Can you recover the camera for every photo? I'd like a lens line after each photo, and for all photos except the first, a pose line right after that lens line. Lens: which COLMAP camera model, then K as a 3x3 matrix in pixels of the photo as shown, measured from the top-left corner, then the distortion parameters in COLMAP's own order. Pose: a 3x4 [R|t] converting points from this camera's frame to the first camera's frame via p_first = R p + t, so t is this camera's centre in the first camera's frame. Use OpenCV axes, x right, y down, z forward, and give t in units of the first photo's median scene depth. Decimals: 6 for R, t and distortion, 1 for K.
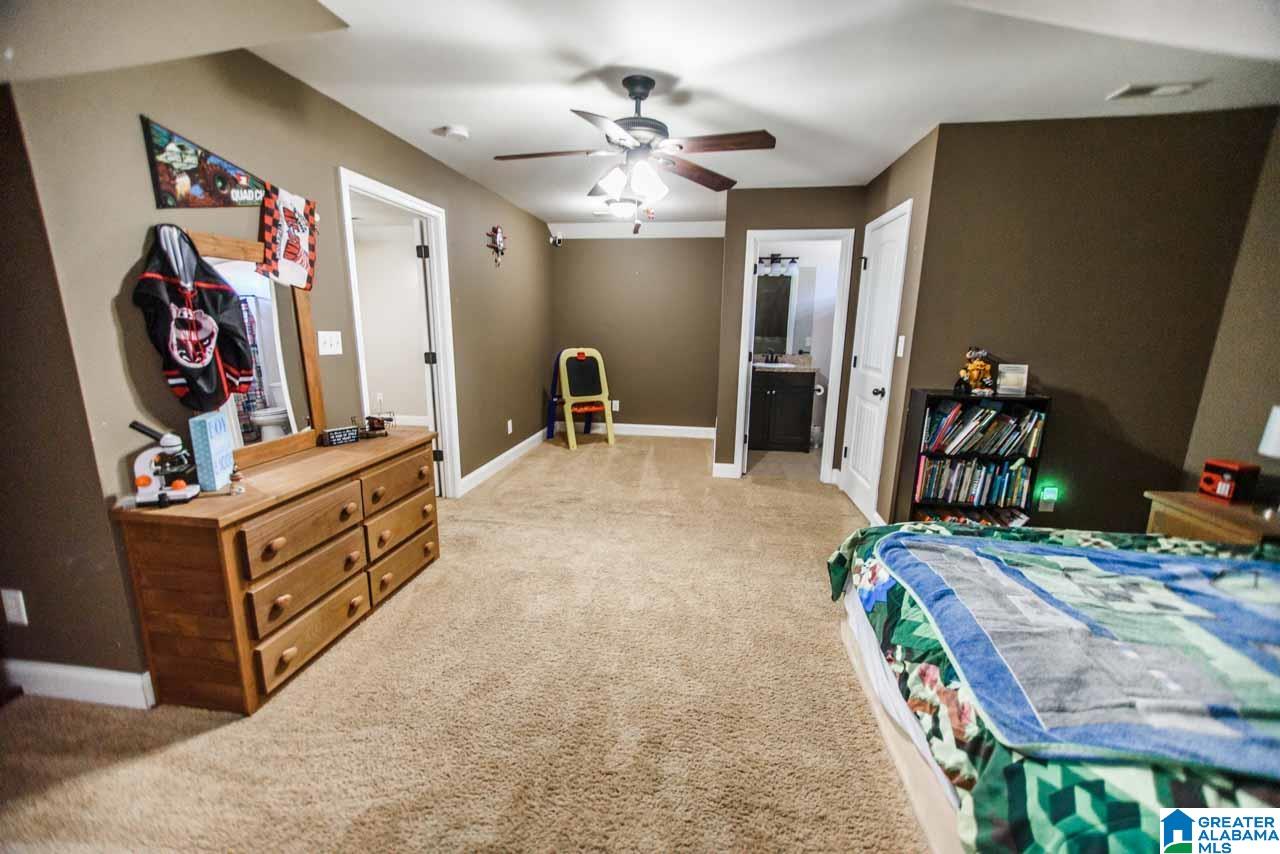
lens RADIAL K [[511.4, 0, 636.6], [0, 511.4, 431.9], [0, 0, 1]] dist [-0.001348, -0.000375]
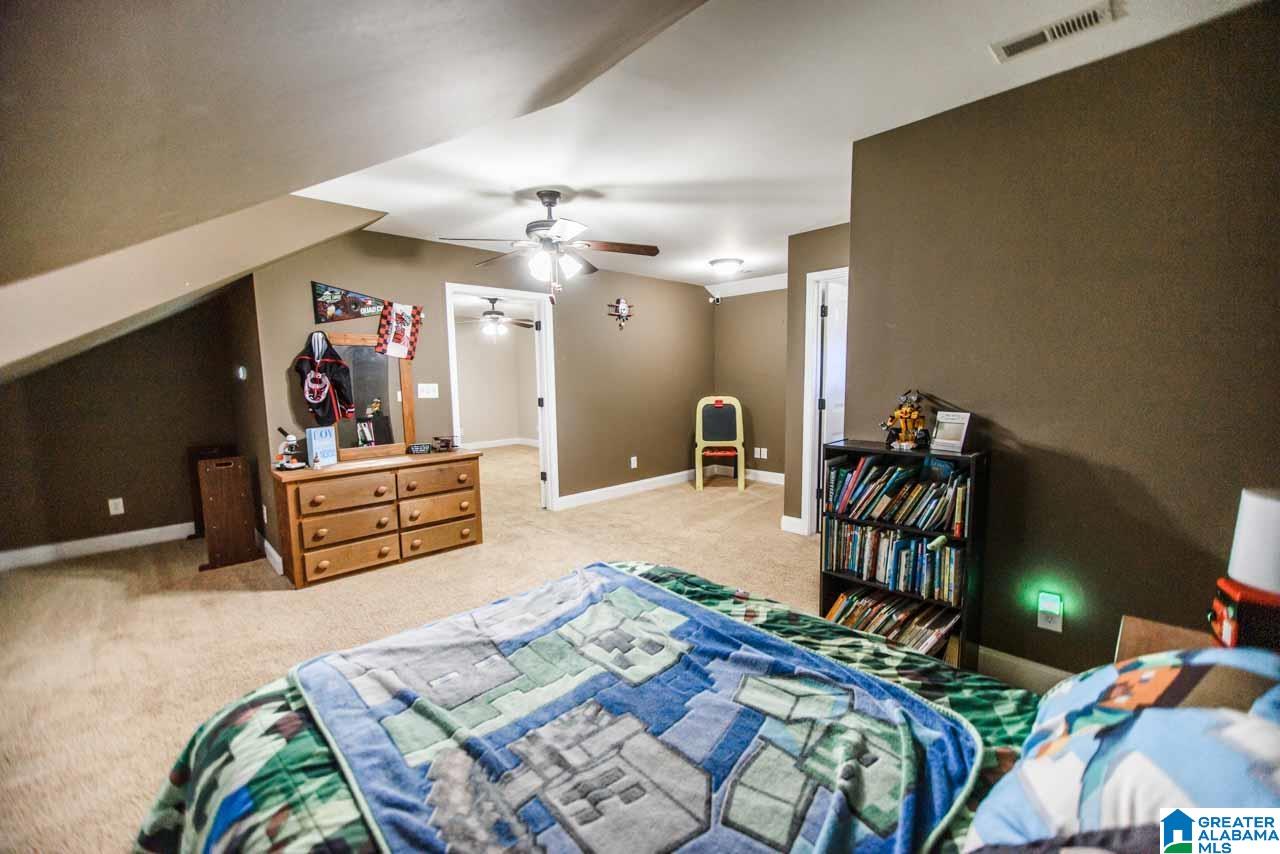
lens RADIAL K [[511.4, 0, 643.8], [0, 511.4, 431.7], [0, 0, 1]] dist [-0.001348, -0.000375]
pose [[0.803107, 0.039738, -0.594508, 0.994868], [-0.098983, 0.992807, -0.067353, -0.007067], [0.587556, 0.112938, 0.801264, 0.147969]]
